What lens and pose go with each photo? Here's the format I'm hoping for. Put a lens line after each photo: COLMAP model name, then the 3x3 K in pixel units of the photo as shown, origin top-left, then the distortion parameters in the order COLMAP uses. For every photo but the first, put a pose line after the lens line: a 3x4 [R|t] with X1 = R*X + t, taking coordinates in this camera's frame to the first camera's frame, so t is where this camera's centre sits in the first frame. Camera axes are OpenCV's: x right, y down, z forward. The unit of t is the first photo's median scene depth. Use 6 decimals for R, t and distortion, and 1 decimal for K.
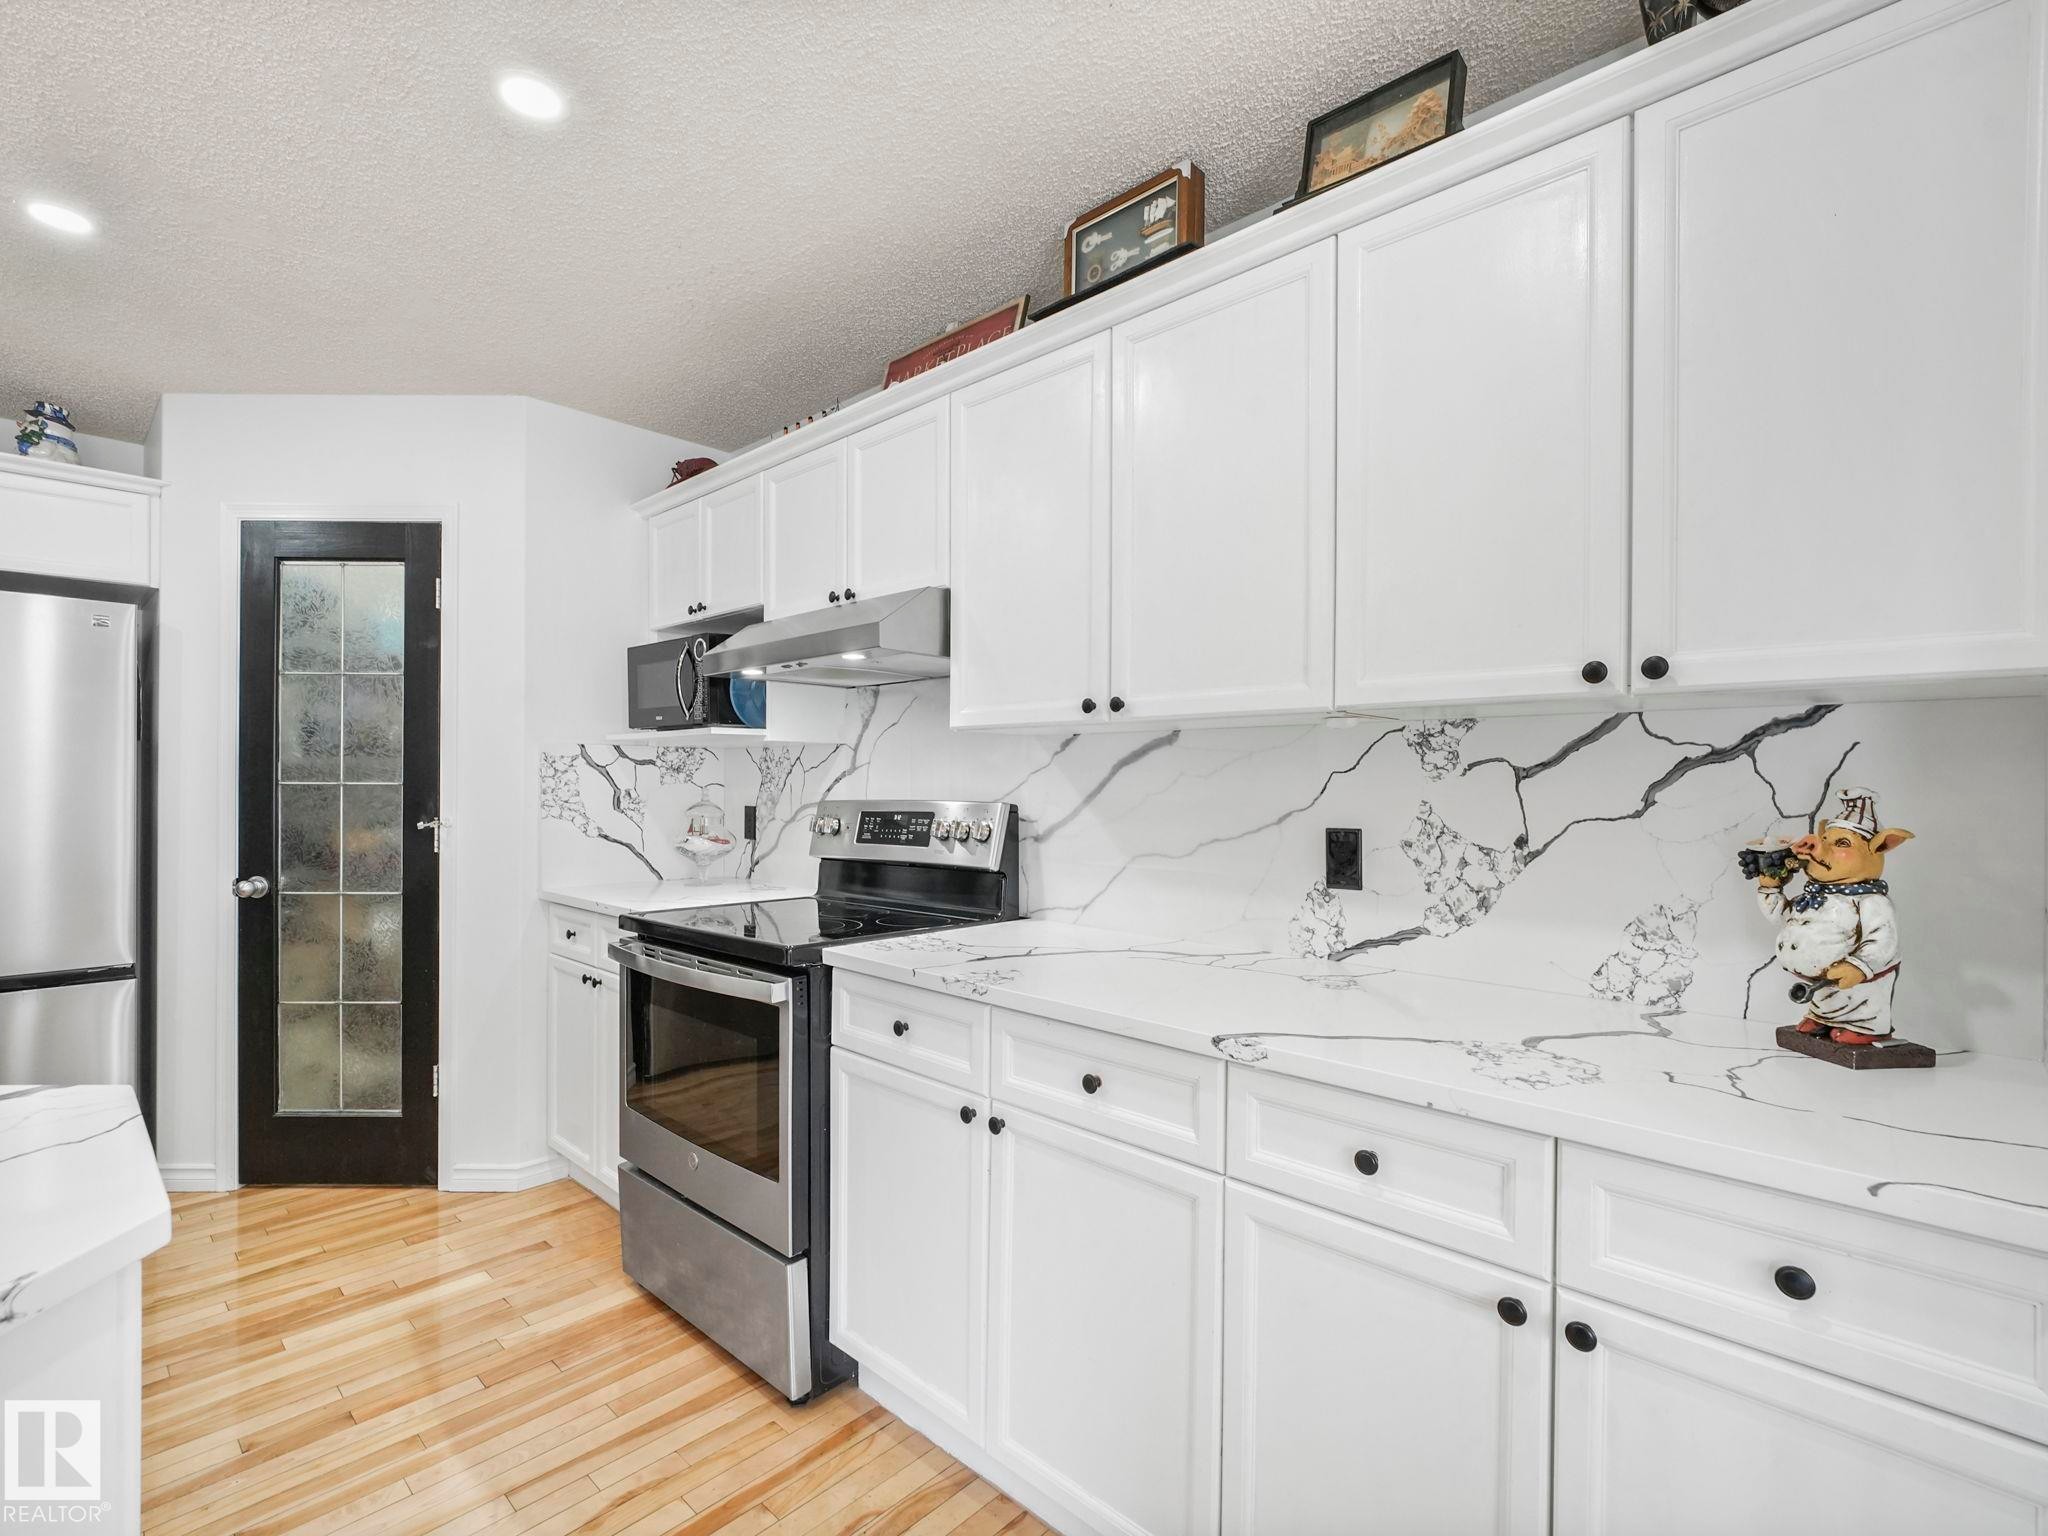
lens RADIAL K [[947.6, 0, 1016.5], [0, 947.6, 783.5], [0, 0, 1]] dist [-0.008645, 0.000724]
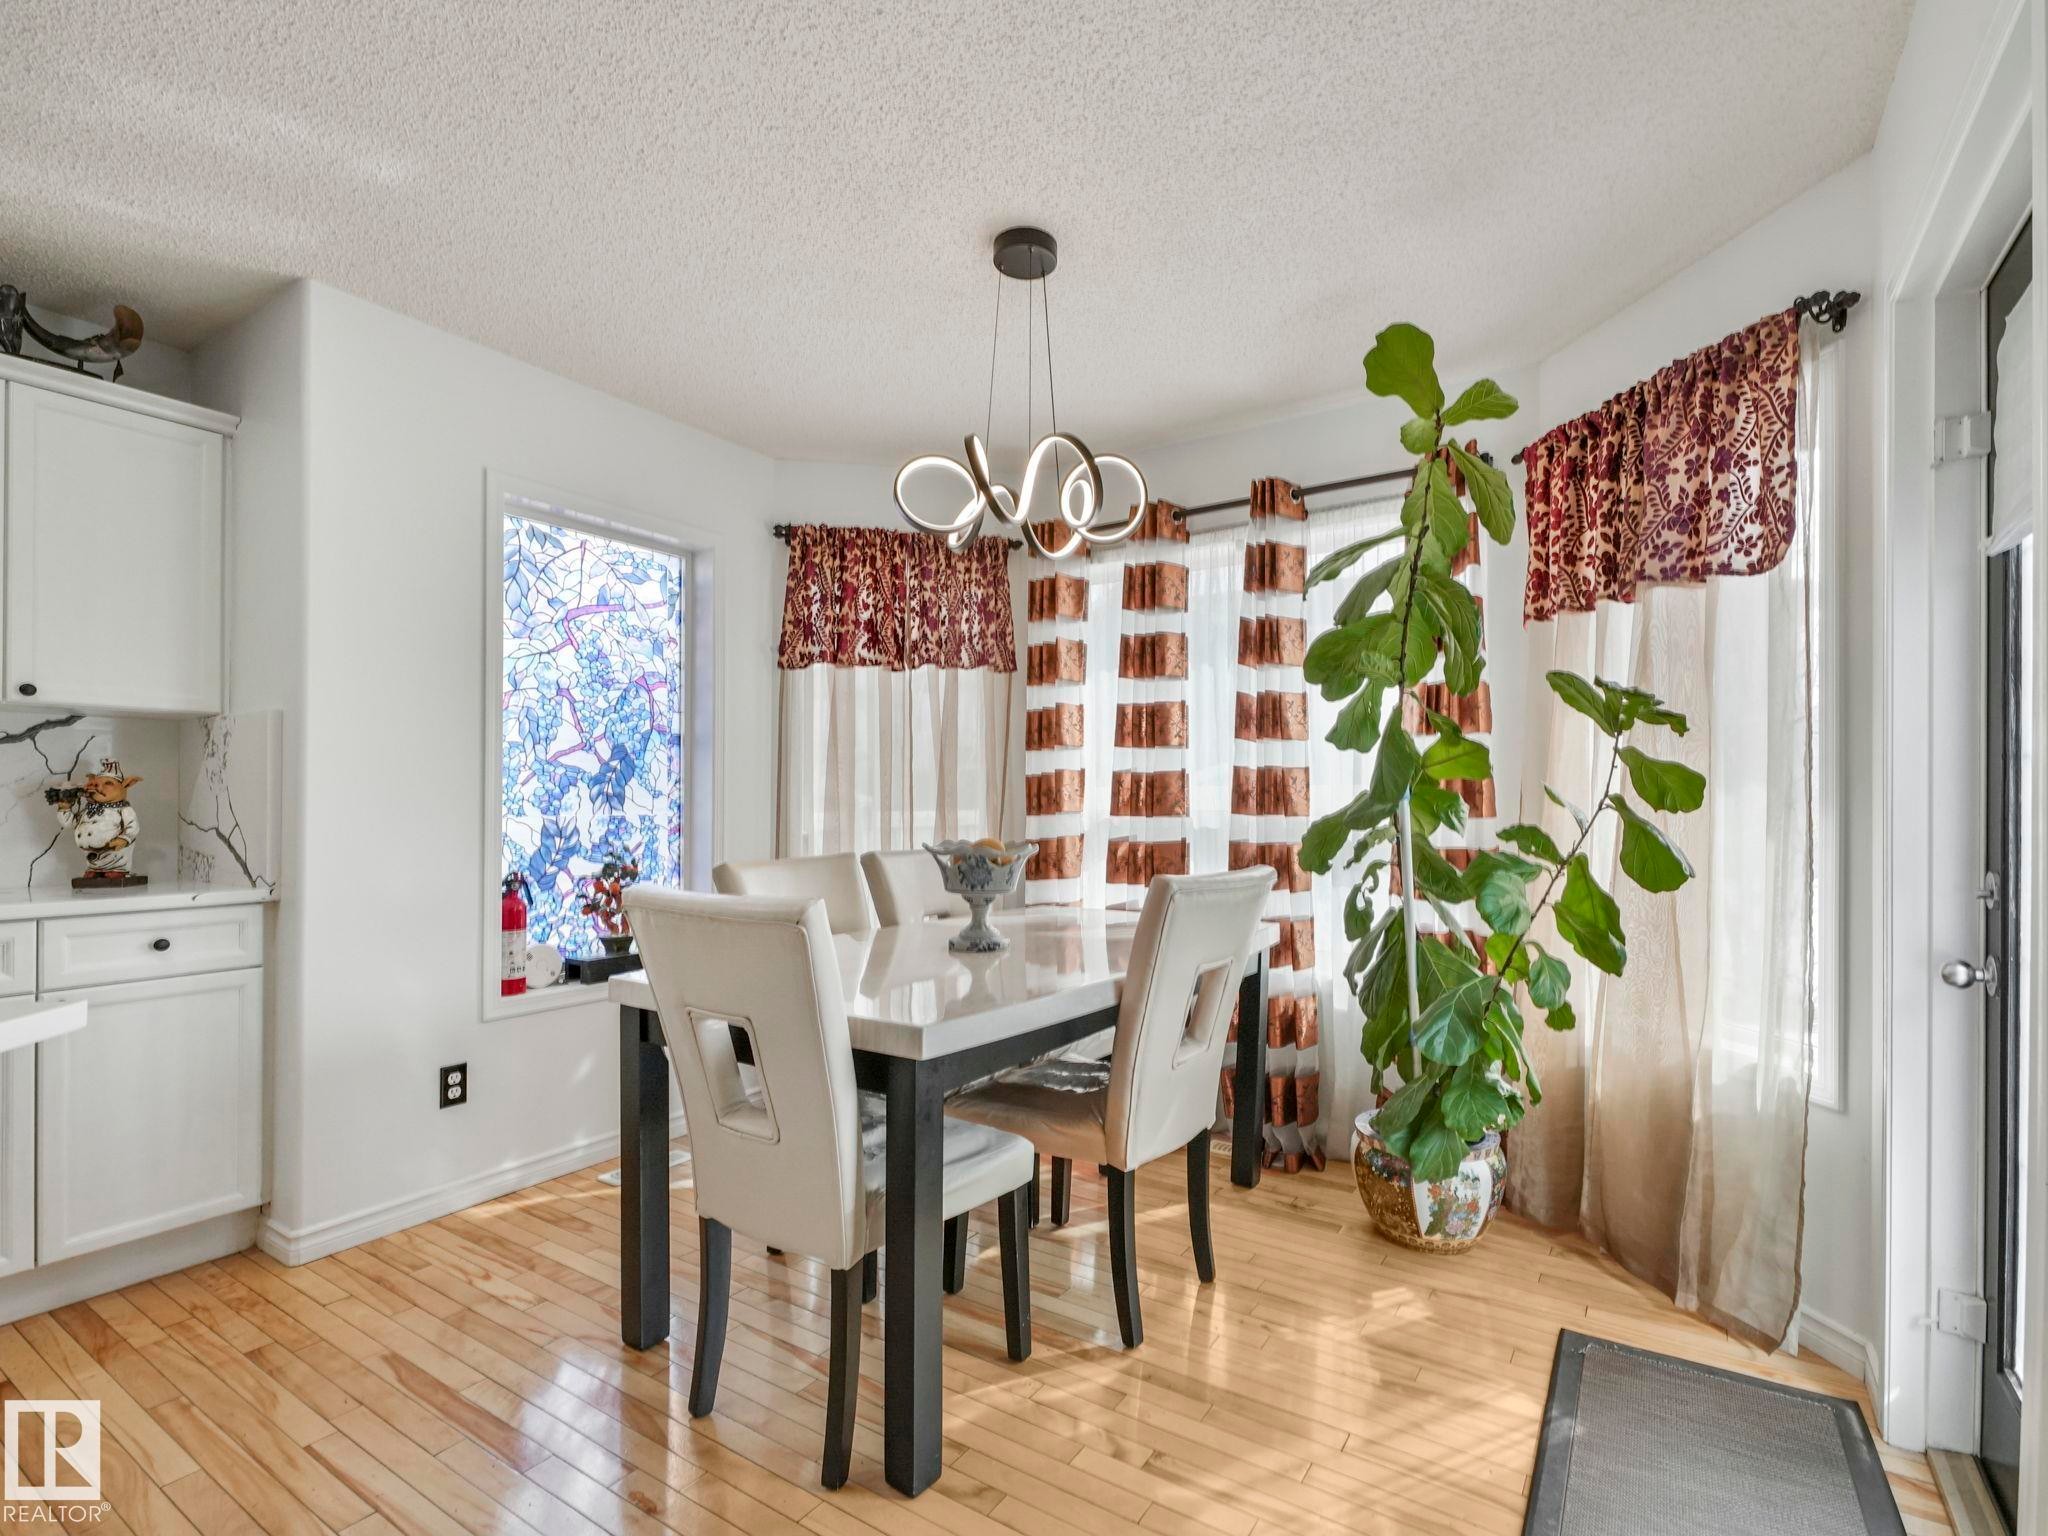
lens RADIAL K [[979.2, 0, 1033.4], [0, 979.2, 795.6], [0, 0, 1]] dist [0.041624, -0.016563]
pose [[-0.166502, -0.001593, 0.986040, -0.773376], [-0.000277, 0.999999, 0.001569, 0.040074], [-0.986041, -0.000011, -0.166502, -0.305439]]
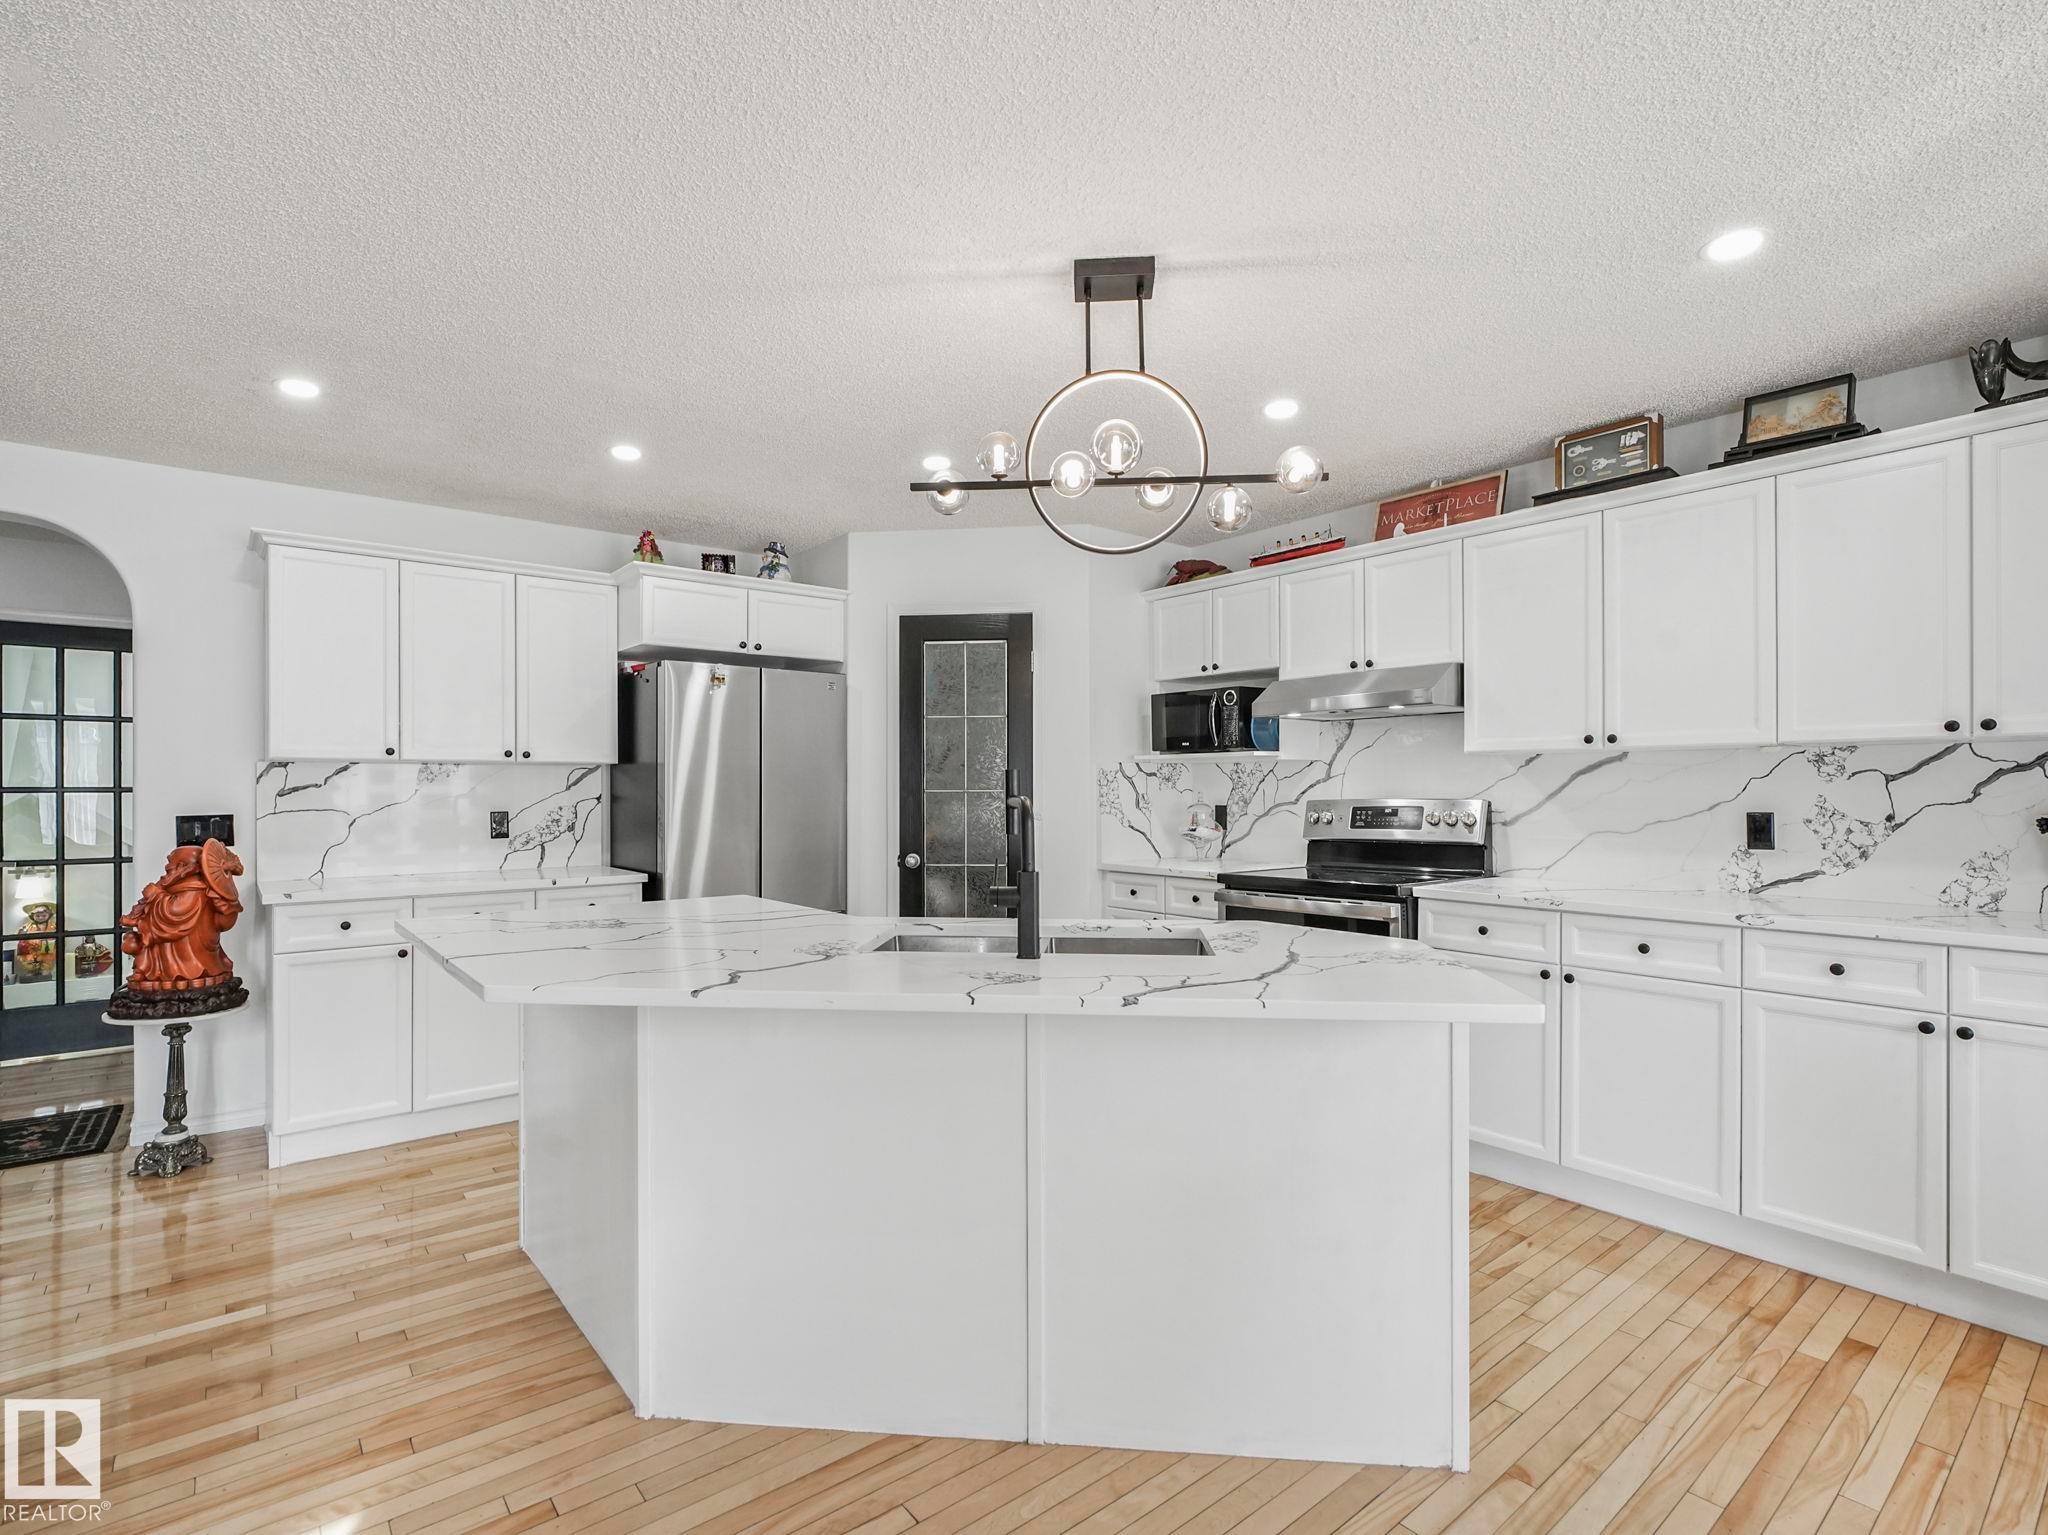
lens RADIAL K [[990.2, 0, 1011.9], [0, 990.2, 785.8], [0, 0, 1]] dist [-0.009676, 0.000611]
pose [[0.991211, -0.008575, -0.132011, -0.504459], [0.008063, 0.999958, -0.004415, -0.001039], [0.132044, 0.003312, 0.991238, -0.609350]]
